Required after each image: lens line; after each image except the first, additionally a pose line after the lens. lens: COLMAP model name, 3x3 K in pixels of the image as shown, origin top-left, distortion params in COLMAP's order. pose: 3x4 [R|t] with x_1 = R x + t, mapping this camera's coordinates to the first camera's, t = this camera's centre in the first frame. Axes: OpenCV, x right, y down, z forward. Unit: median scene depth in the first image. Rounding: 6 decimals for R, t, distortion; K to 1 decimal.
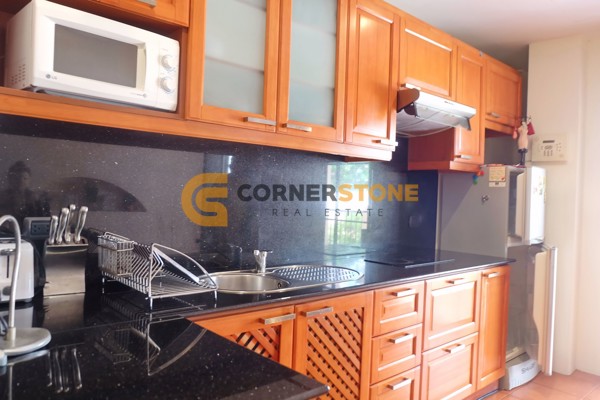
lens RADIAL K [[424.6, 0, 300.5], [0, 424.6, 200.3], [0, 0, 1]] dist [-0.056813, 0.050527]
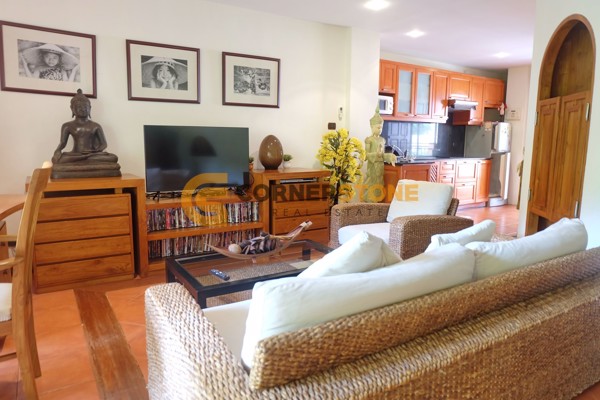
lens RADIAL K [[424.6, 0, 299.0], [0, 424.6, 198.9], [0, 0, 1]] dist [-0.056813, 0.050527]
pose [[0.991146, -0.006339, -0.132626, -0.386279], [0.022631, 0.992309, 0.121701, 0.049117], [0.130834, -0.123624, 0.983666, -1.945487]]
